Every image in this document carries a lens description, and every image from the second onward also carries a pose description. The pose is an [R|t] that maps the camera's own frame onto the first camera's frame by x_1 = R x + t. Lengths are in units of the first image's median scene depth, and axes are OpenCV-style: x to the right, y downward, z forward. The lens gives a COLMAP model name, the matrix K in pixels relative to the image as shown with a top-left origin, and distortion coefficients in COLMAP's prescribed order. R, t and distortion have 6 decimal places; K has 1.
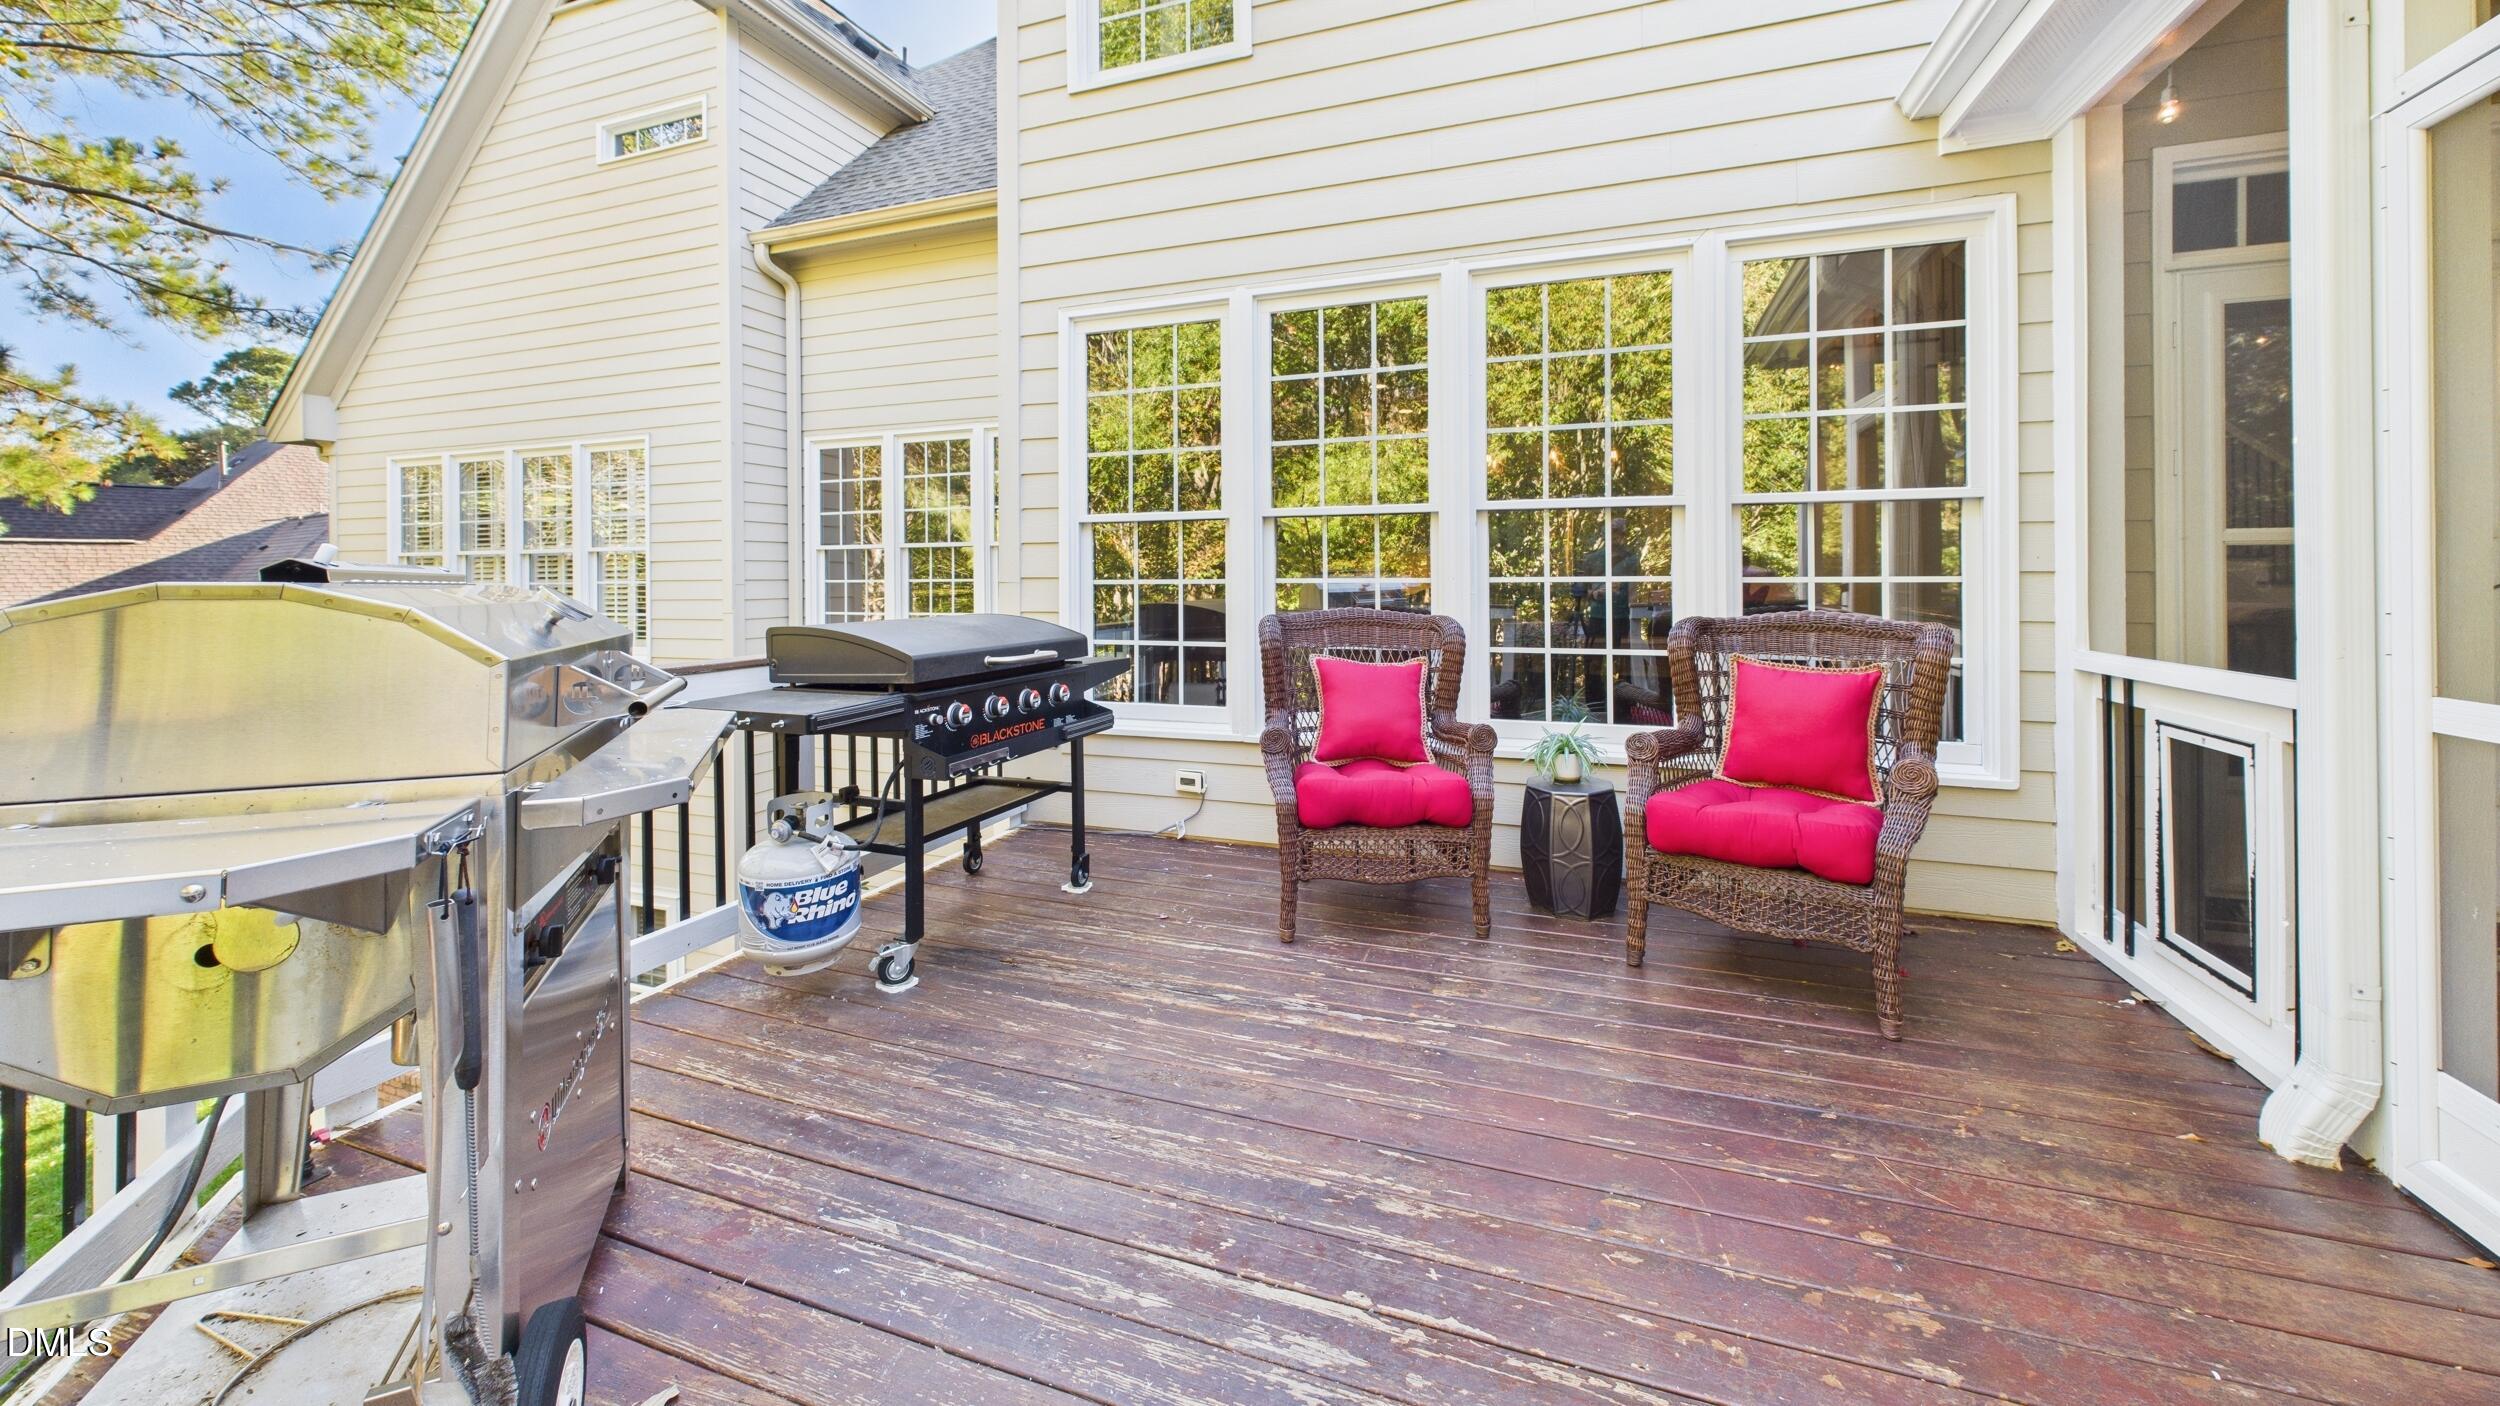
lens RADIAL K [[917.3, 0, 1247.9], [0, 917.3, 626.7], [0, 0, 1]] dist [0.001462, 0.000237]
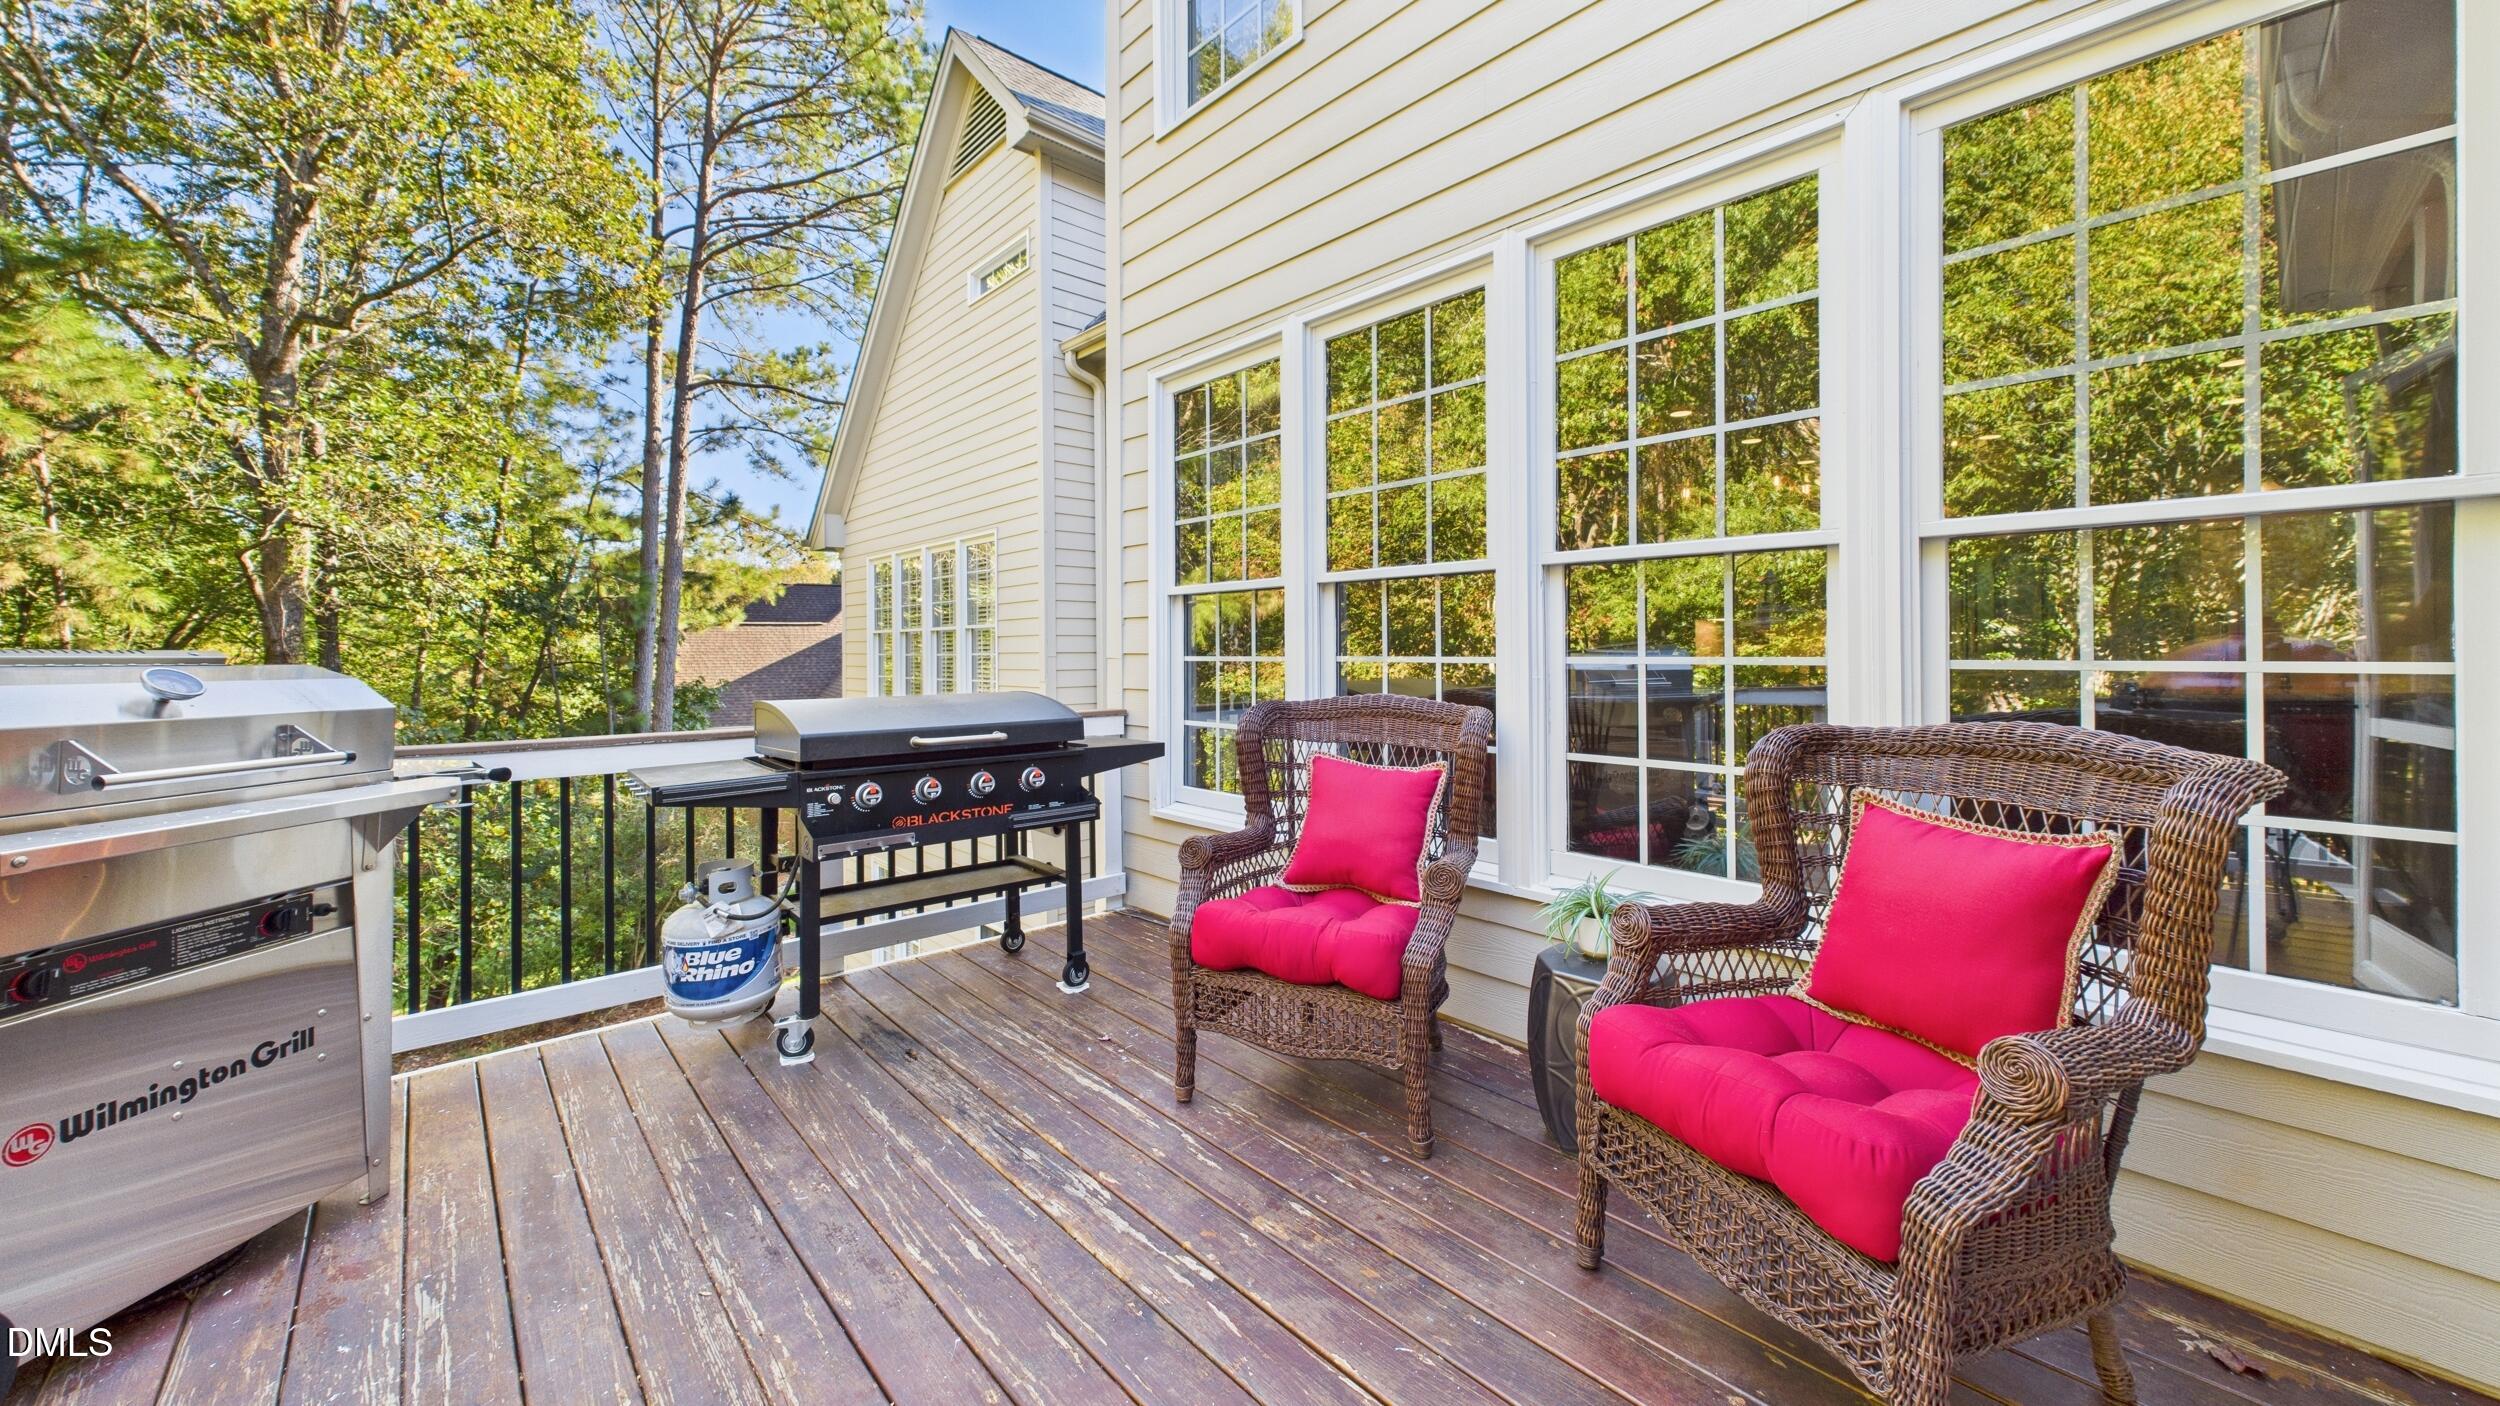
lens RADIAL K [[915.9, 0, 1248.4], [0, 915.9, 689.8], [0, 0, 1]] dist [0.001030, -0.000018]
pose [[0.884145, 0.021918, -0.466698, 0.439470], [-0.025224, 0.999681, -0.000836, -0.023476], [0.466531, 0.012511, 0.884416, 0.277817]]
